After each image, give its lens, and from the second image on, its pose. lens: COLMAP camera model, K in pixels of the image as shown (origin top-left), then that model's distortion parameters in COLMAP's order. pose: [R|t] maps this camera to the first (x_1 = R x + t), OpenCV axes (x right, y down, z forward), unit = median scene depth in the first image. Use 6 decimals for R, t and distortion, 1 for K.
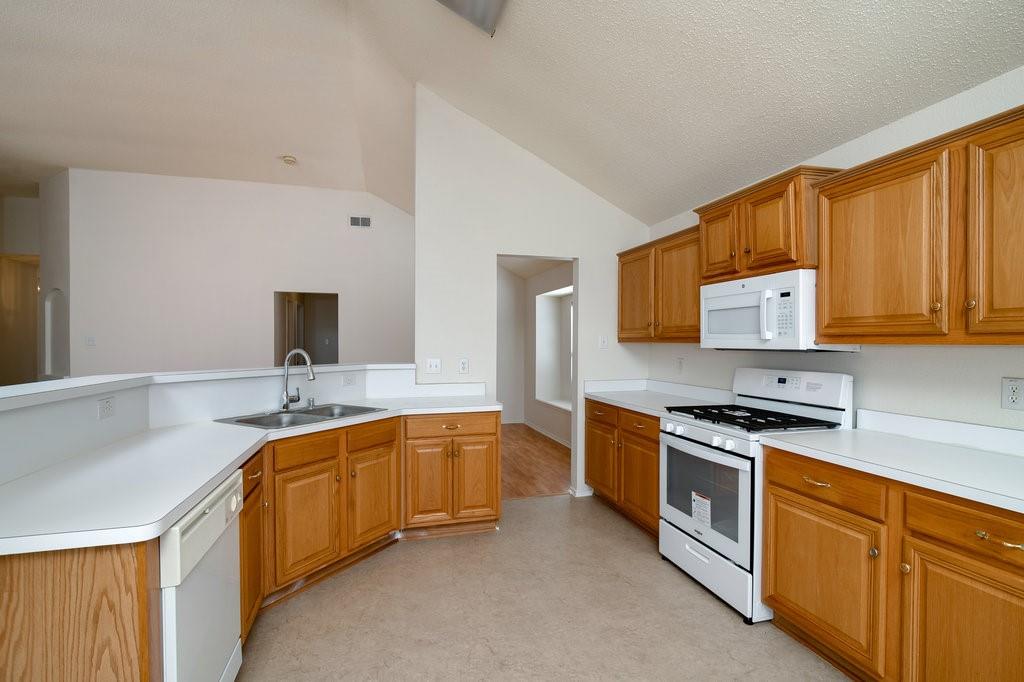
lens RADIAL K [[474.7, 0, 512.0], [0, 474.7, 341.0], [0, 0, 1]] dist [-0.010146, 0.000145]
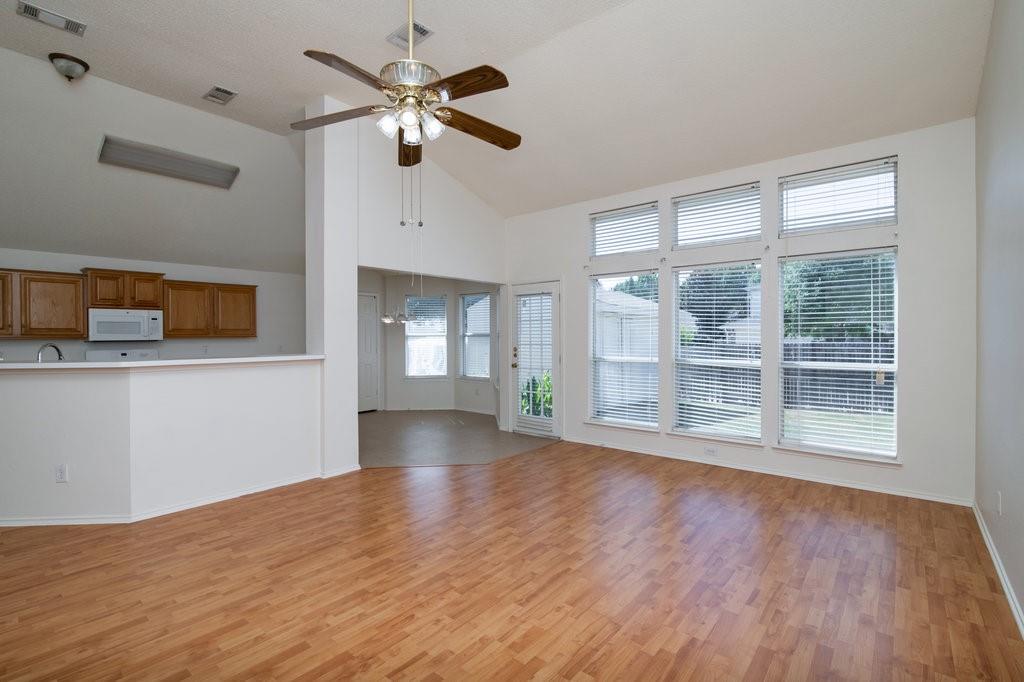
lens RADIAL K [[474.7, 0, 512.0], [0, 474.7, 341.0], [0, 0, 1]] dist [-0.010146, 0.000145]
pose [[-0.558799, -0.000837, 0.829303, -2.121679], [0.009034, 0.999934, 0.007096, 0.016683], [-0.829254, 0.011457, -0.558755, 0.661189]]
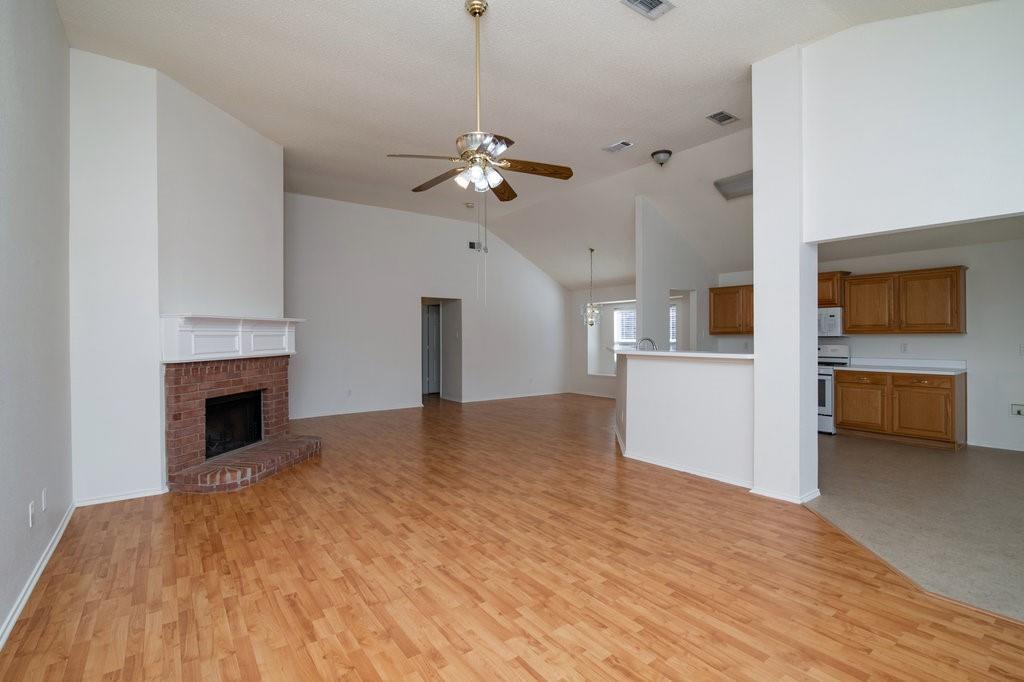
lens RADIAL K [[474.7, 0, 512.0], [0, 474.7, 341.0], [0, 0, 1]] dist [-0.010146, 0.000145]
pose [[0.939419, -0.005688, 0.342723, -1.649231], [0.001962, 0.999935, 0.011218, 0.007856], [-0.342764, -0.009866, 0.939370, -0.727071]]
